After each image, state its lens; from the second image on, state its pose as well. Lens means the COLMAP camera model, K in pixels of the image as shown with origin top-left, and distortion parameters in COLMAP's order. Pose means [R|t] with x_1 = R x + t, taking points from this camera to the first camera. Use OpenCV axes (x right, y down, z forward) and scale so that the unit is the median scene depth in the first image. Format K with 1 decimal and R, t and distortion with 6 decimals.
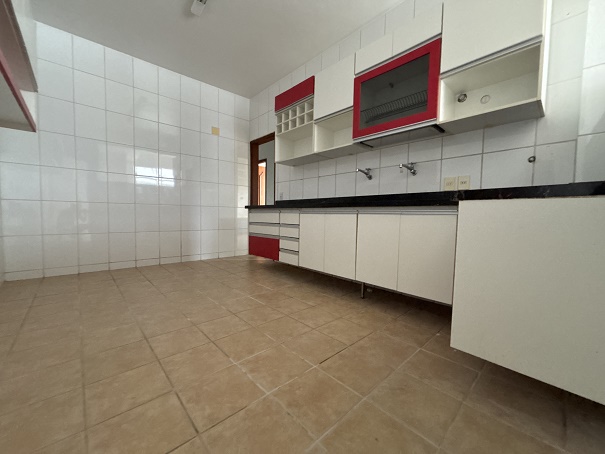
lens RADIAL K [[243.6, 0, 301.9], [0, 243.6, 227.2], [0, 0, 1]] dist [-0.000955, -0.000466]
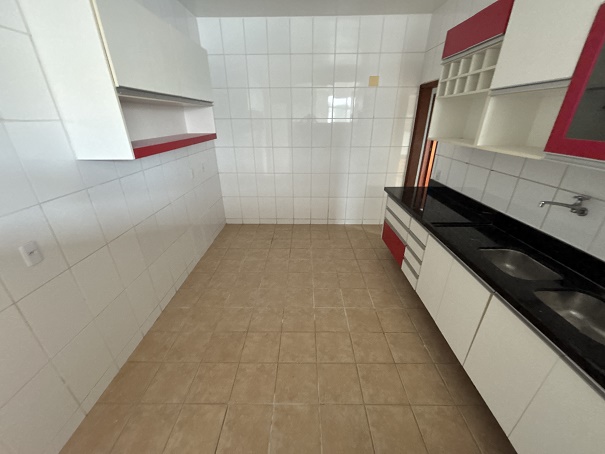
lens RADIAL K [[243.6, 0, 303.9], [0, 243.6, 228.0], [0, 0, 1]] dist [-0.000955, -0.000466]
pose [[0.731410, 0.263009, -0.629179, 0.213078], [-0.022025, 0.931262, 0.363683, -0.405829], [0.681583, -0.252144, 0.686927, 0.269000]]
